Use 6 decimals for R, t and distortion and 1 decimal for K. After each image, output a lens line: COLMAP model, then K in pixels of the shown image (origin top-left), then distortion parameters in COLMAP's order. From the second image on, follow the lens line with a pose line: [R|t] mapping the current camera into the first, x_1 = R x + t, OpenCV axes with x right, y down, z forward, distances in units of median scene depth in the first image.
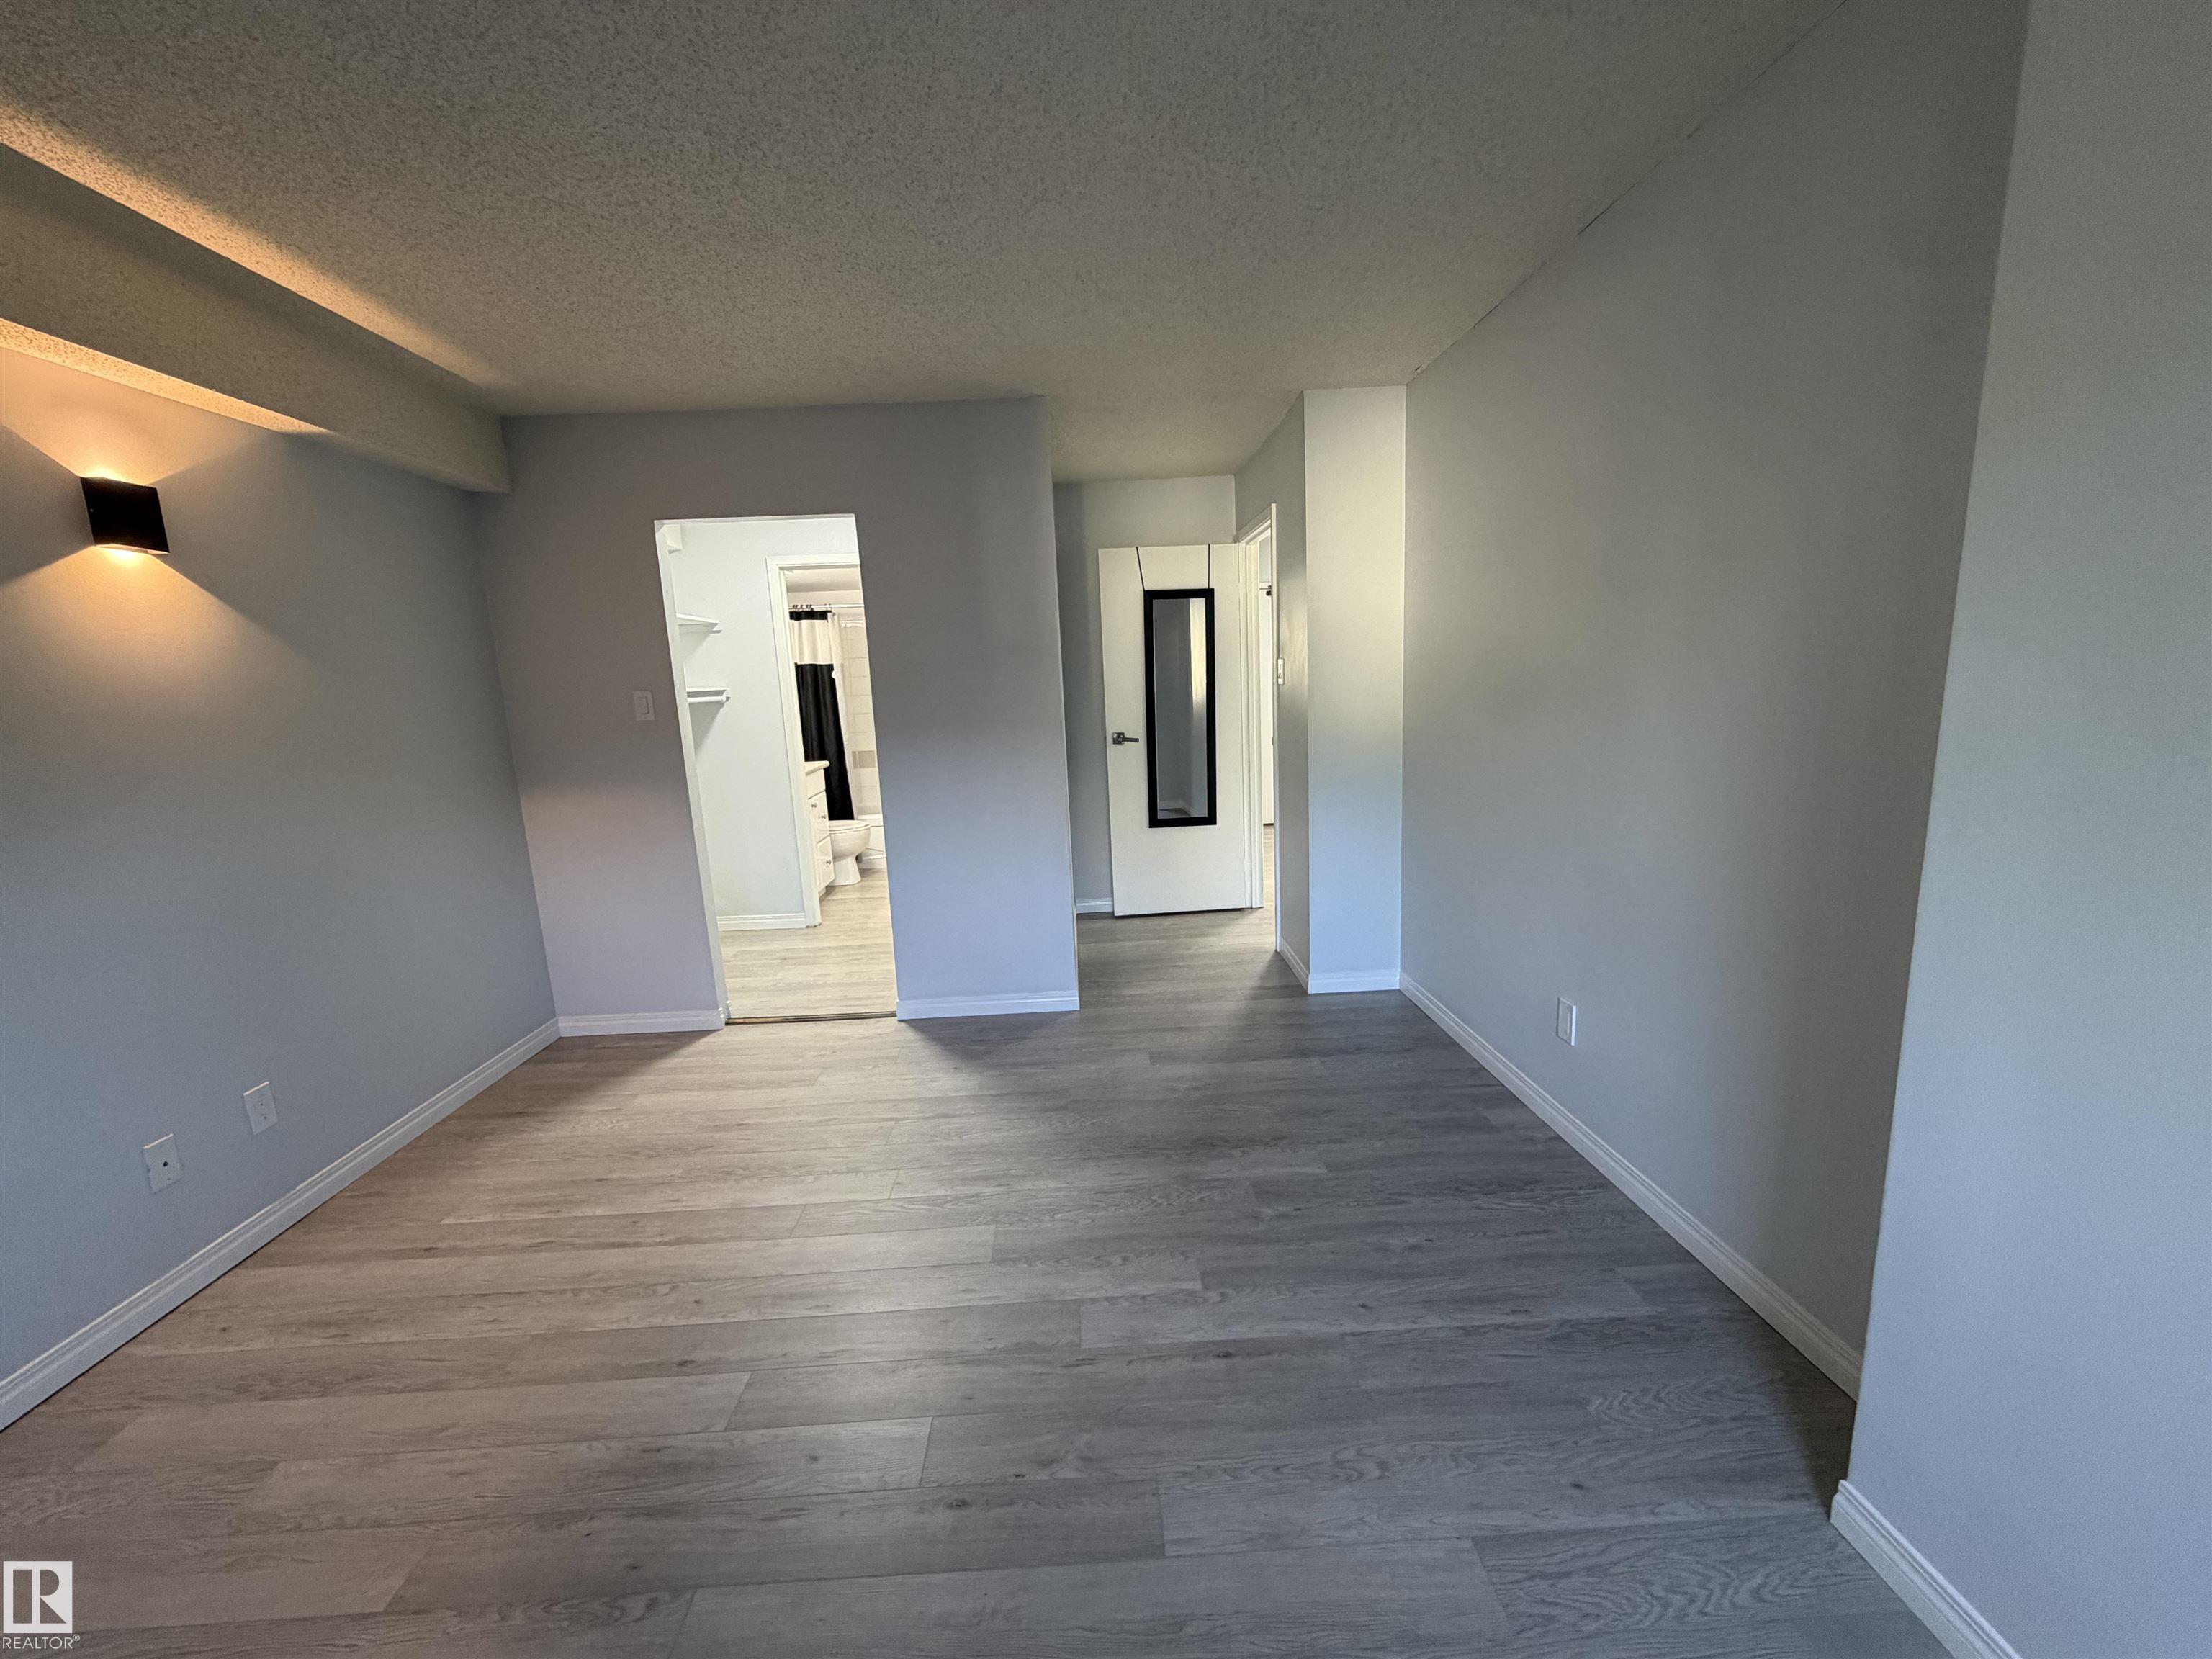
lens RADIAL K [[880.5, 0, 1099.3], [0, 880.5, 838.6], [0, 0, 1]] dist [0.000979, -0.000481]
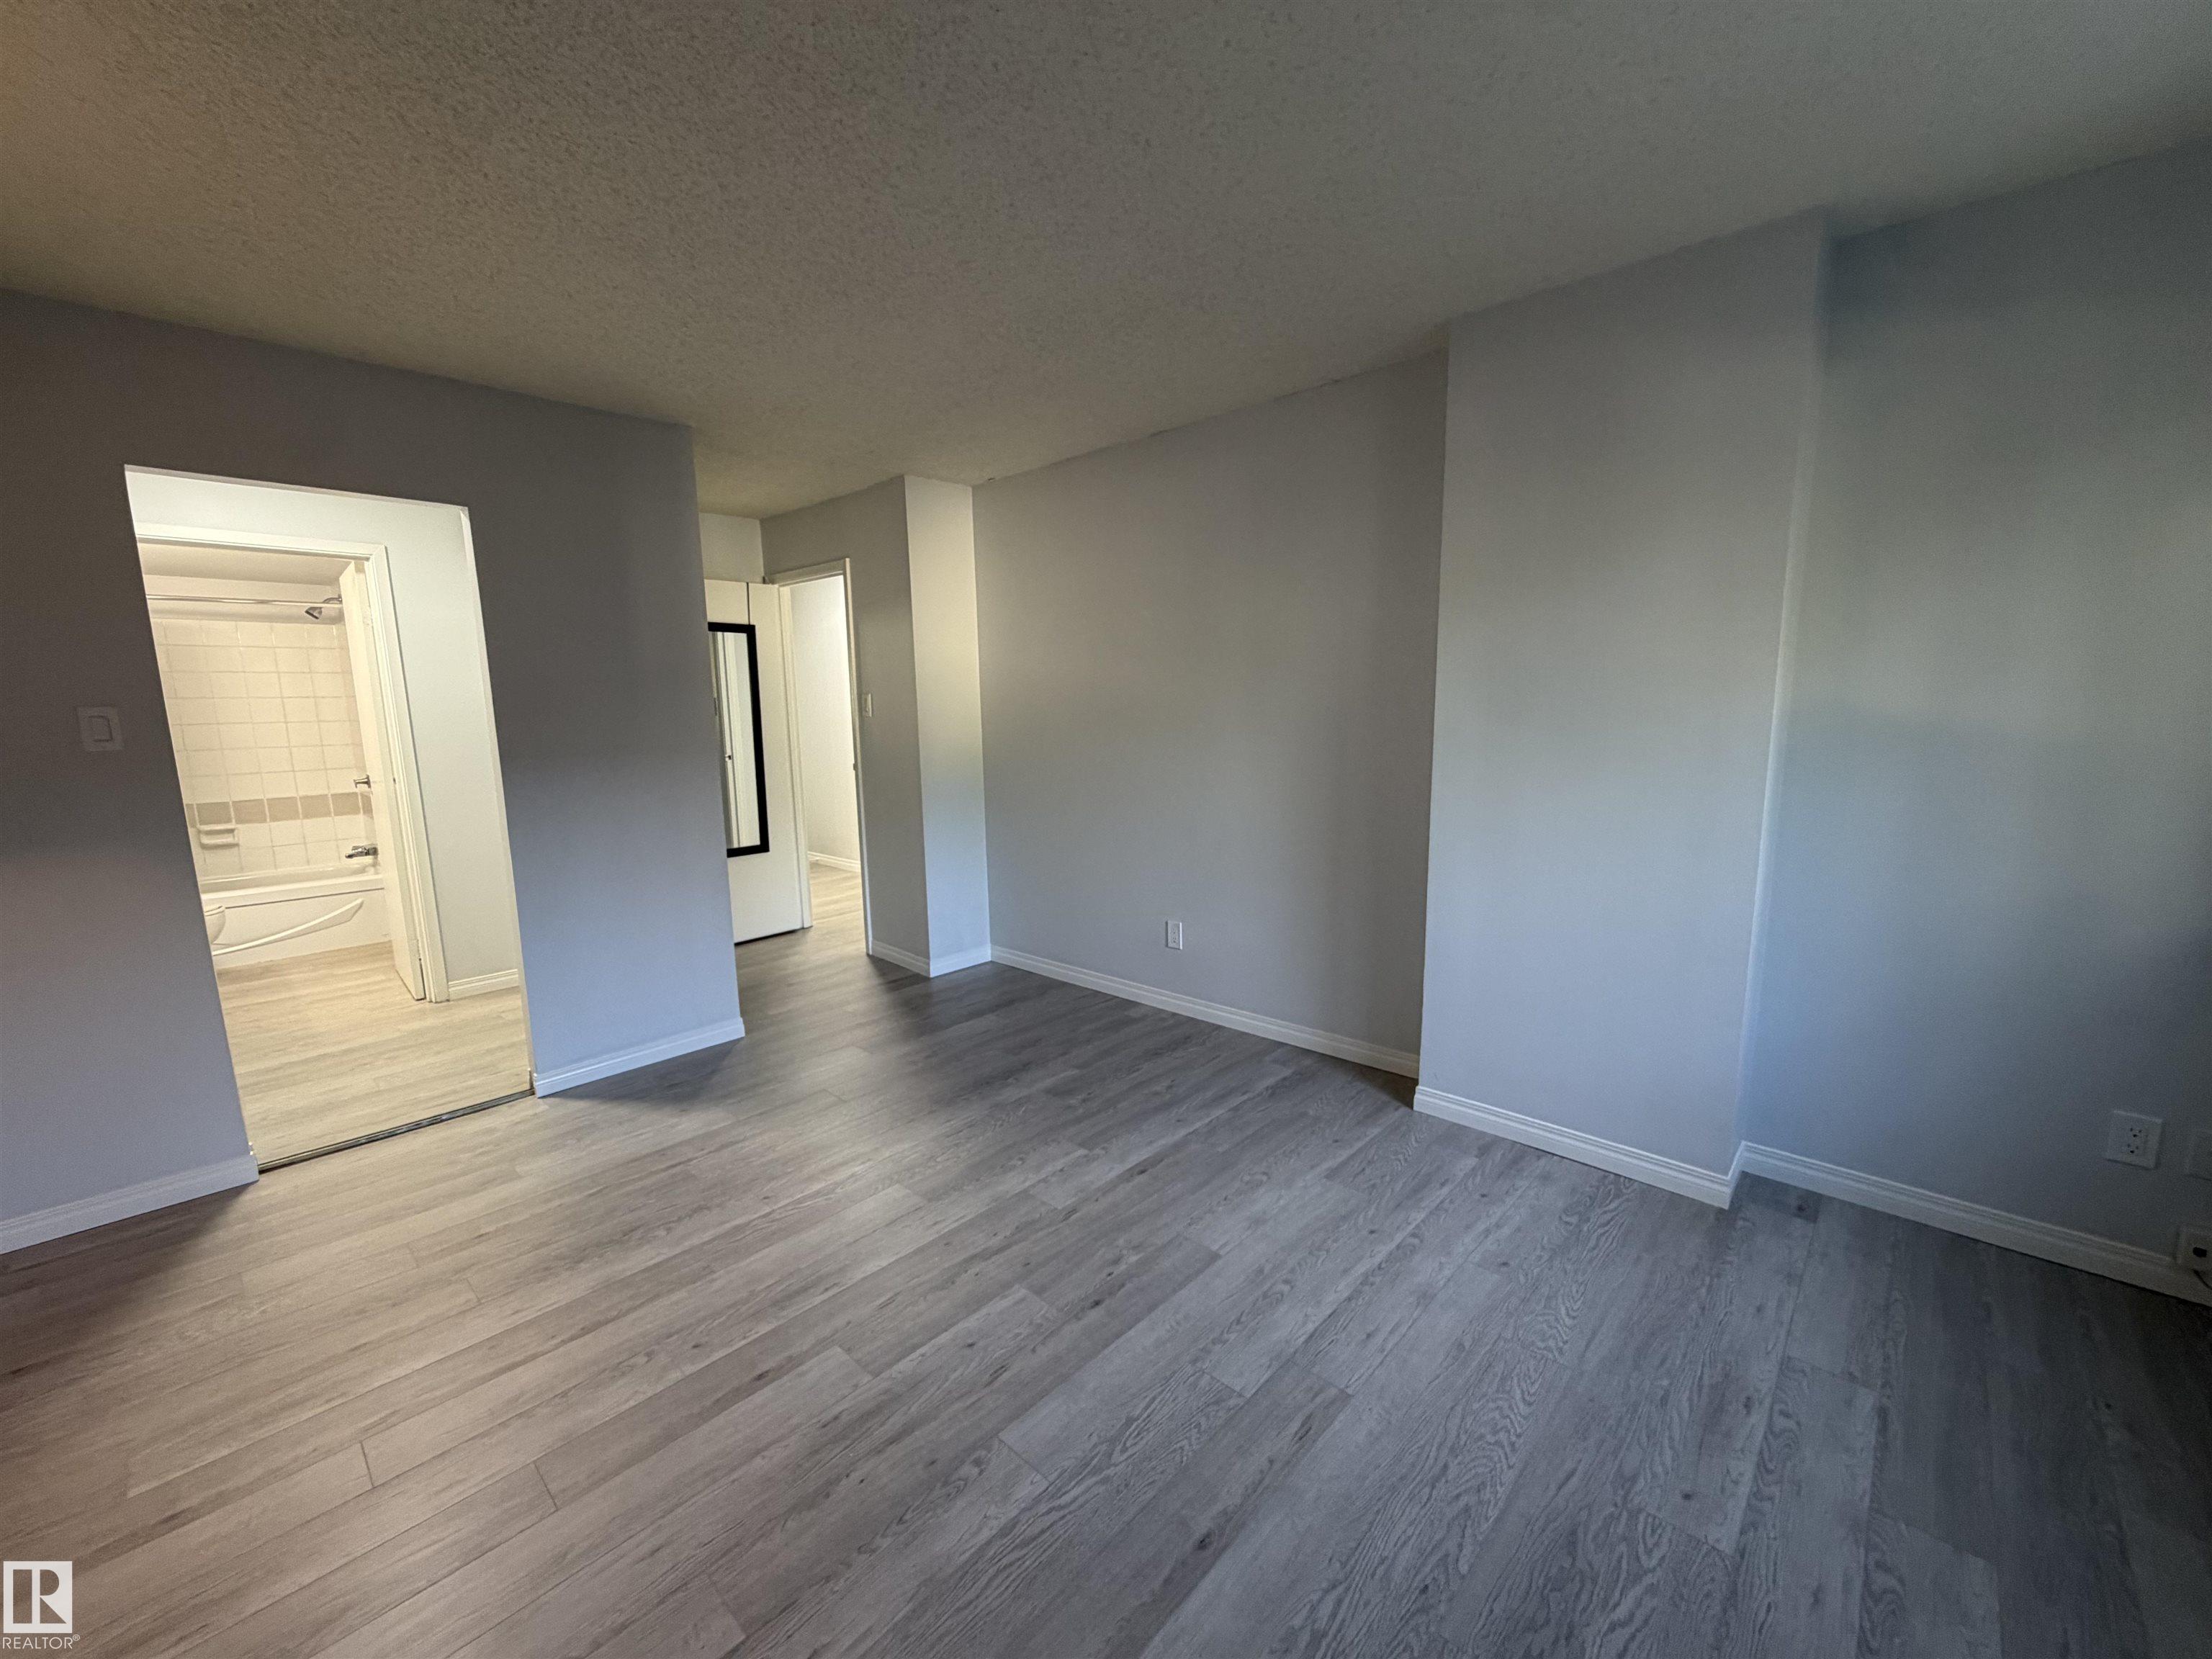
lens RADIAL K [[880.5, 0, 1105.7], [0, 880.5, 832.5], [0, 0, 1]] dist [0.000979, -0.000481]
pose [[0.707167, -0.075742, 0.702978, -0.466236], [0.113824, 0.993473, -0.007462, 0.021840], [-0.697824, 0.085293, 0.711172, -0.014840]]
